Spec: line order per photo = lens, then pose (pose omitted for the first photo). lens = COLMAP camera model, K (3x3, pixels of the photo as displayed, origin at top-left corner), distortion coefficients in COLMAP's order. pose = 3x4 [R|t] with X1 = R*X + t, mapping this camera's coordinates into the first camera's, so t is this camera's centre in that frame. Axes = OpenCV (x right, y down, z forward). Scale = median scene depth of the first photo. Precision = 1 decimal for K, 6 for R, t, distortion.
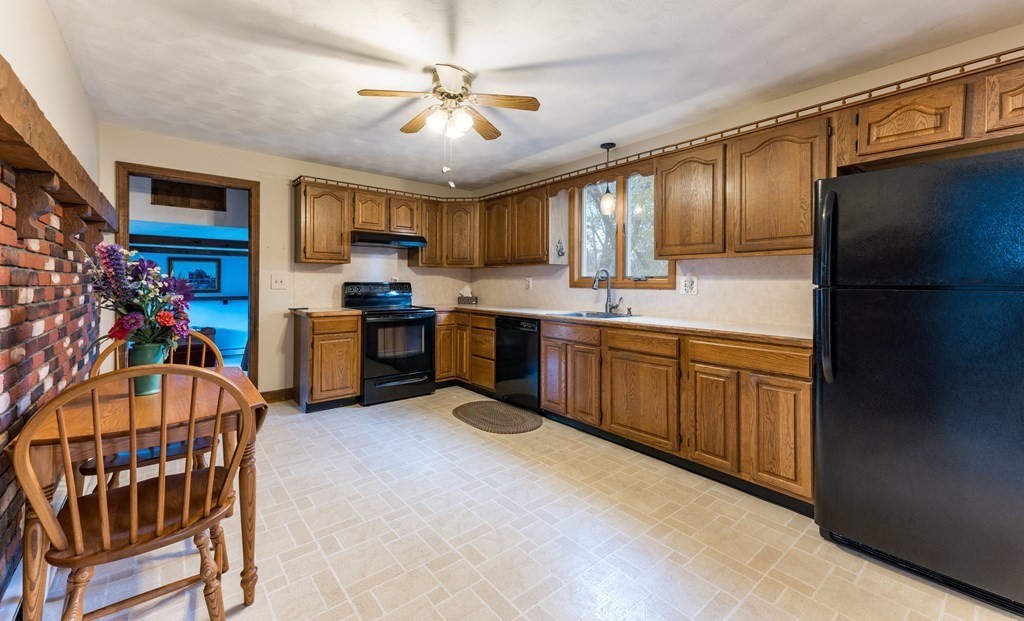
lens RADIAL K [[414.4, 0, 506.0], [0, 414.4, 280.3], [0, 0, 1]] dist [0.030976, 0.000025]
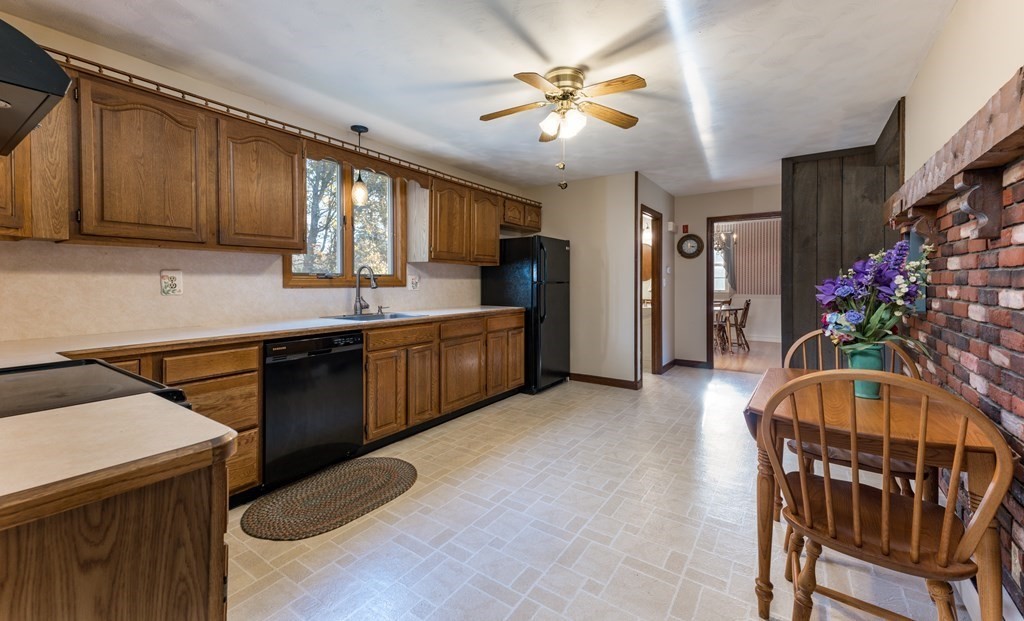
lens RADIAL K [[414.4, 0, 506.0], [0, 414.4, 280.3], [0, 0, 1]] dist [0.030976, 0.000025]
pose [[-0.272214, -0.001231, 0.962236, -0.836310], [-0.007823, 0.999969, -0.000934, 0.003744], [-0.962205, -0.007782, -0.272215, 1.105478]]
